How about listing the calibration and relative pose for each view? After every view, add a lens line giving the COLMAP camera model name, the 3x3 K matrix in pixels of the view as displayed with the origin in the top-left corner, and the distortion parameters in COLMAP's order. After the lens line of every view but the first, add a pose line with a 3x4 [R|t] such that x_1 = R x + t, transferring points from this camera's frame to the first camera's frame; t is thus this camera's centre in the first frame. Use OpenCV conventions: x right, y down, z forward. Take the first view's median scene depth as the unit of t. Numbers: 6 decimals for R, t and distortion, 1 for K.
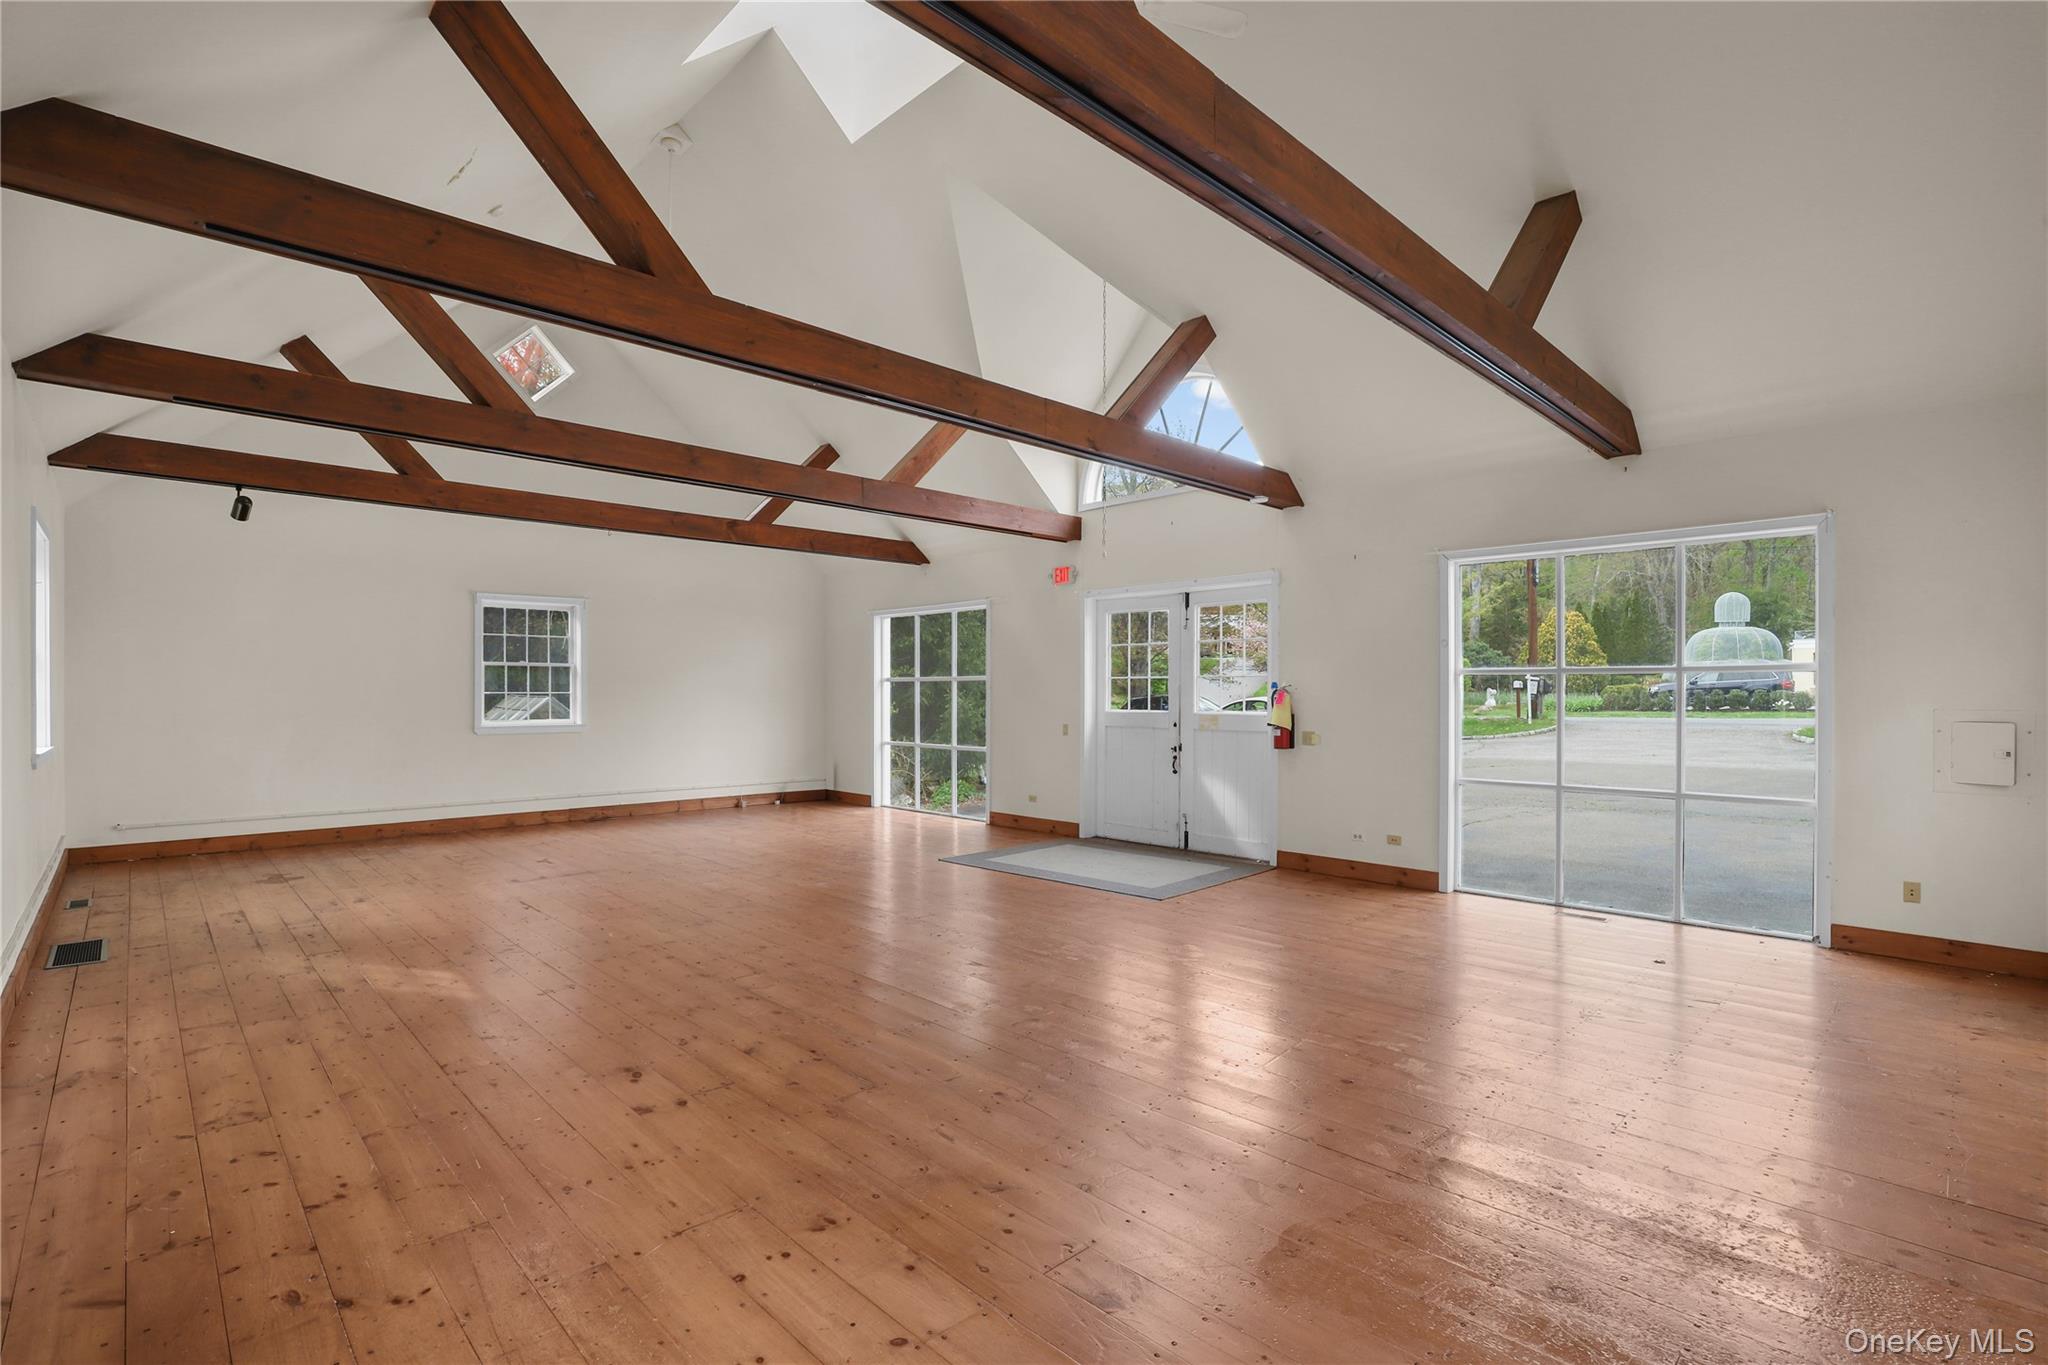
lens RADIAL K [[942.1, 0, 1010.7], [0, 942.1, 697.6], [0, 0, 1]] dist [-0.030655, 0.003837]
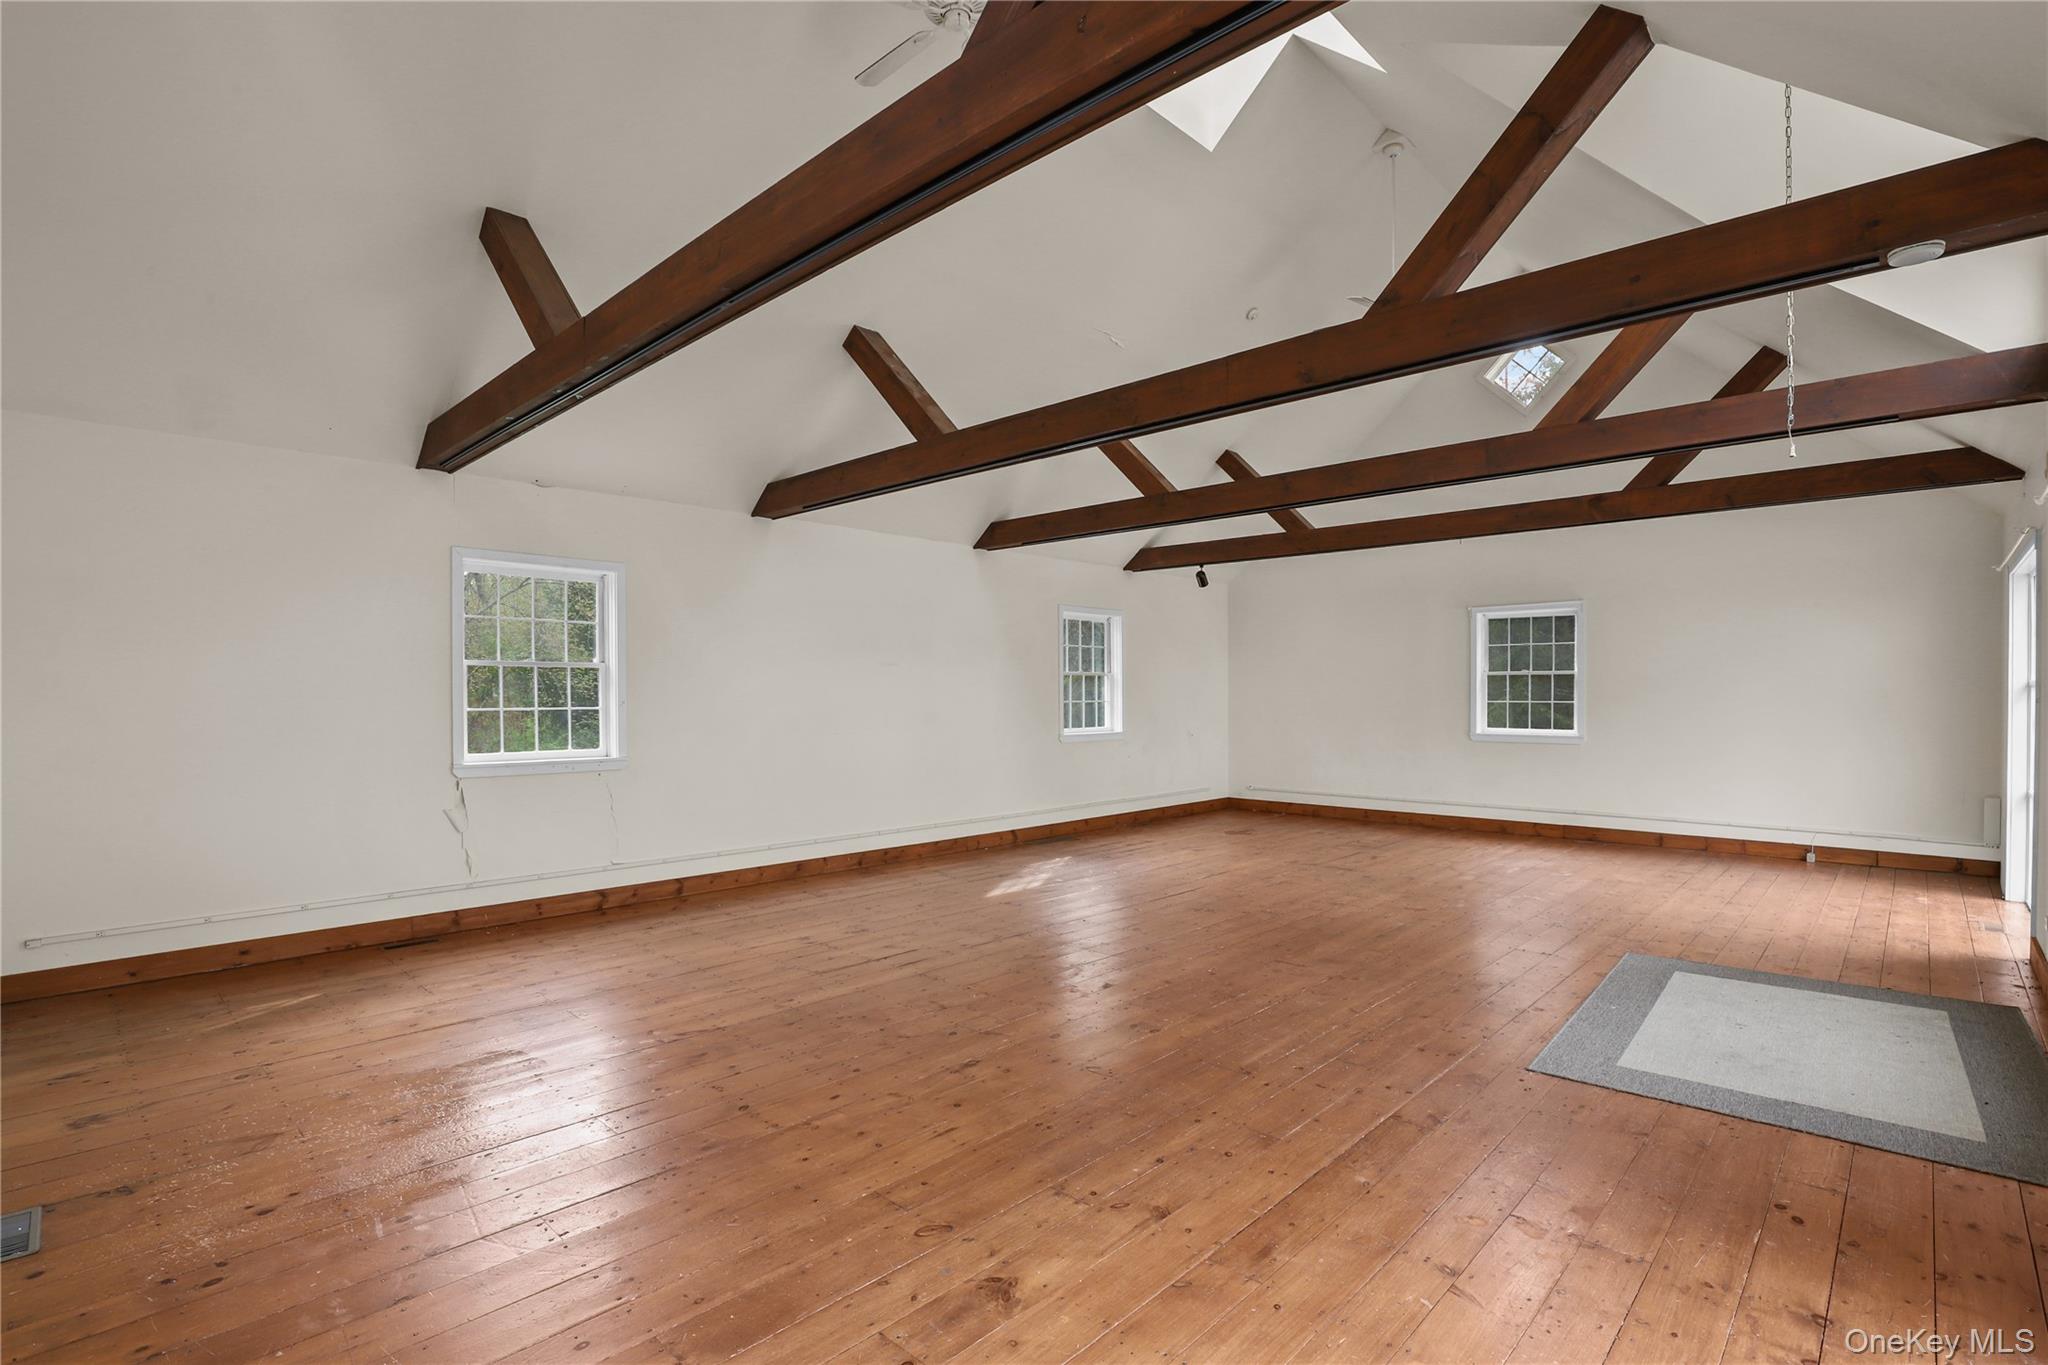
lens RADIAL K [[942.1, 0, 1016.4], [0, 942.1, 687.7], [0, 0, 1]] dist [-0.030655, 0.003837]
pose [[0.055952, -0.007699, -0.998404, 0.558734], [-0.005721, 0.999951, -0.008032, -0.011963], [0.998417, 0.006161, 0.055905, 0.503676]]
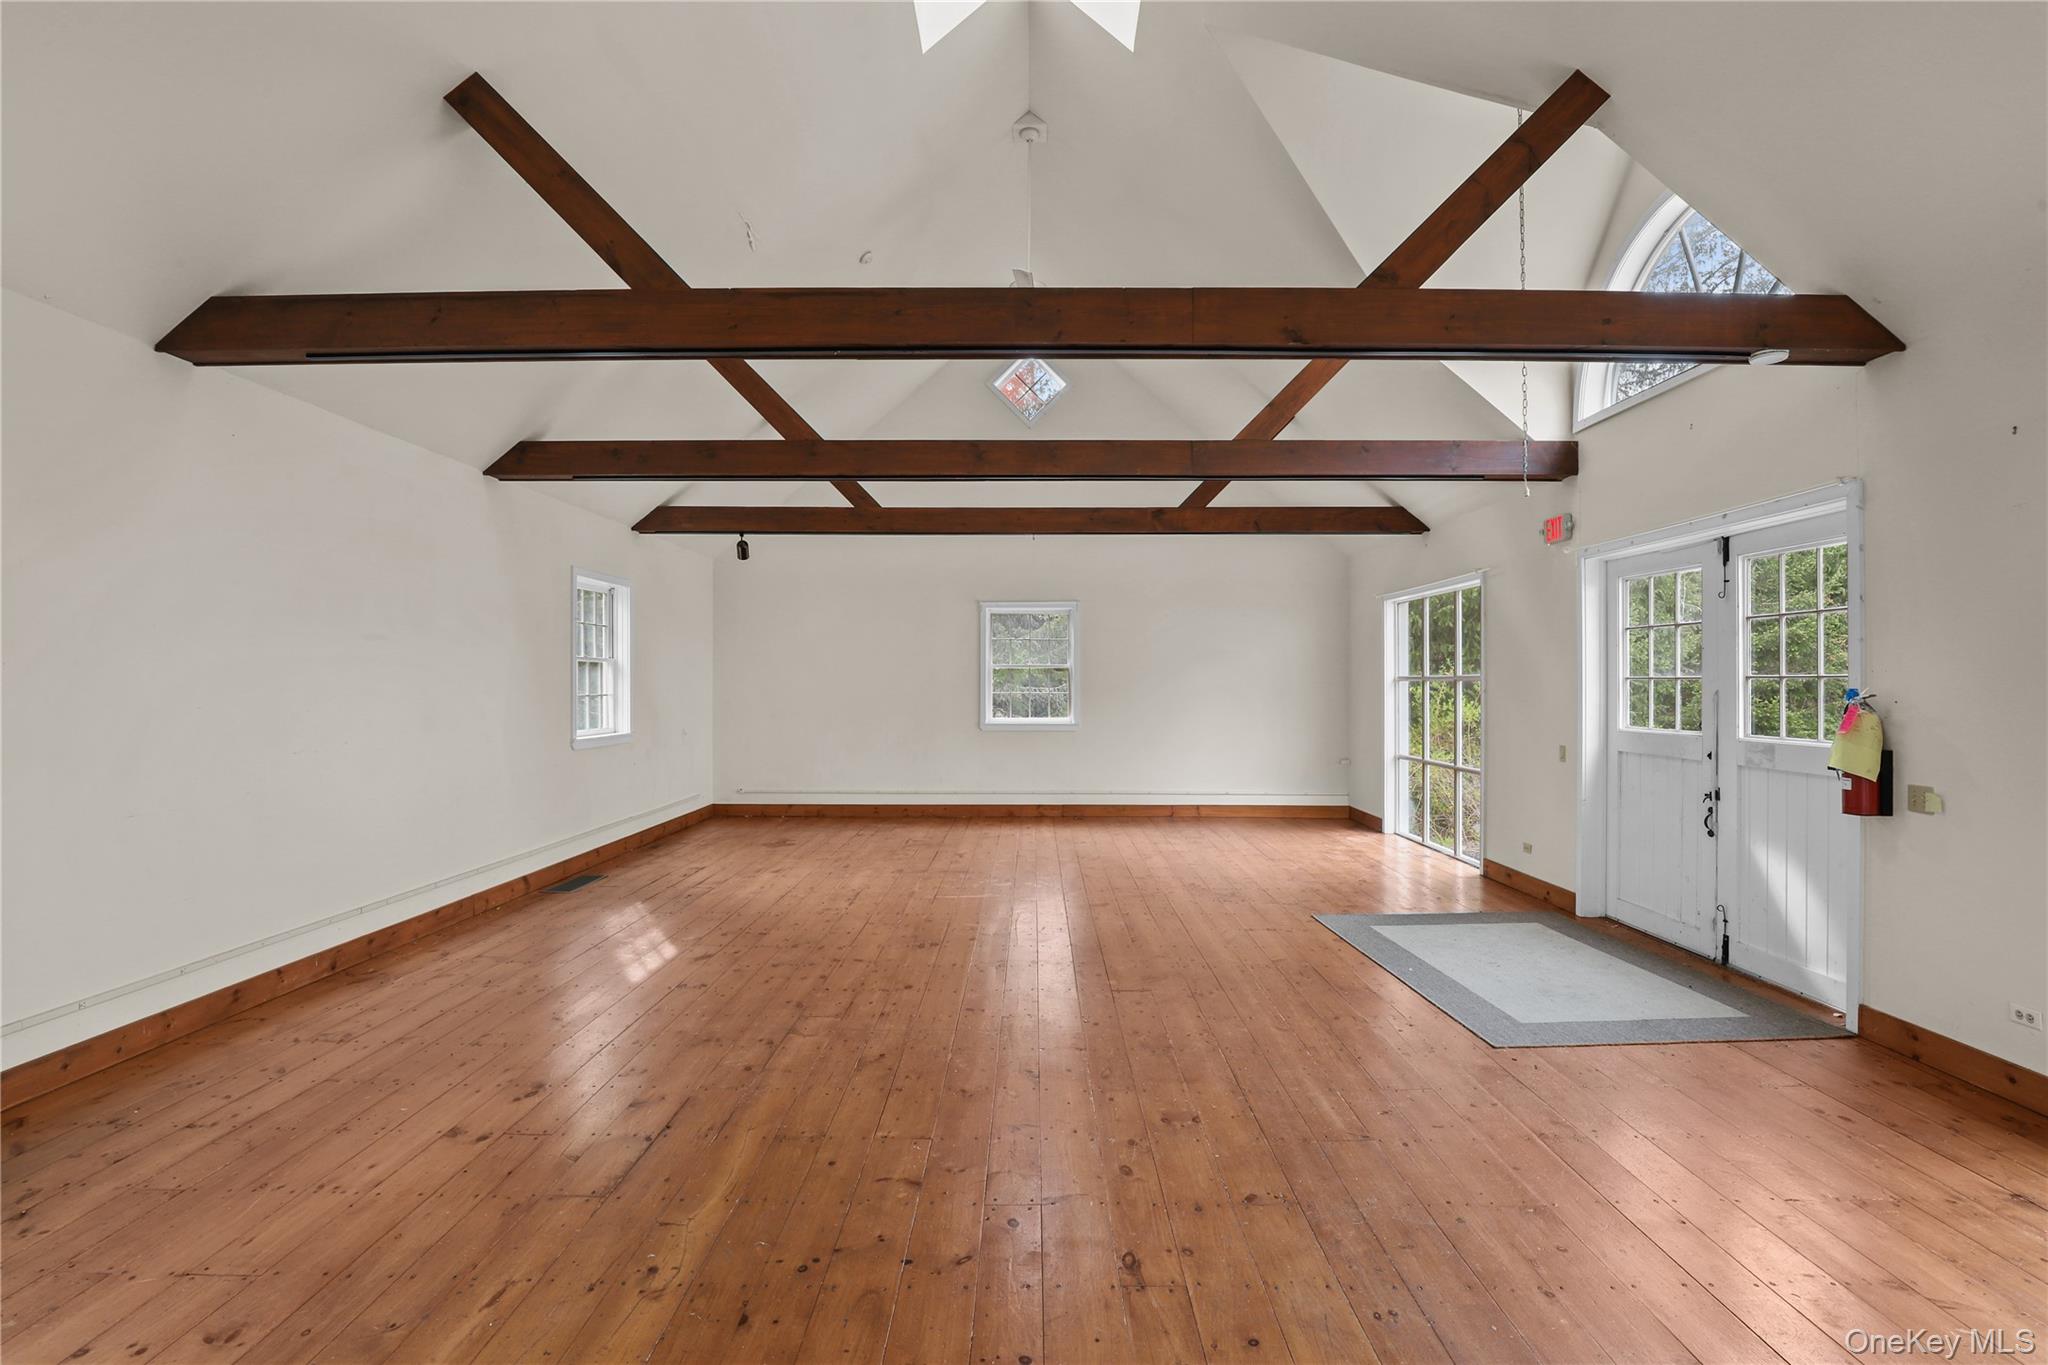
lens RADIAL K [[942.1, 0, 1020.6], [0, 942.1, 678.1], [0, 0, 1]] dist [-0.030655, 0.003837]
pose [[0.720087, -0.003554, -0.693875, 0.281527], [-0.004677, 0.999939, -0.009975, -0.014028], [0.693869, 0.010429, 0.720026, 0.271122]]
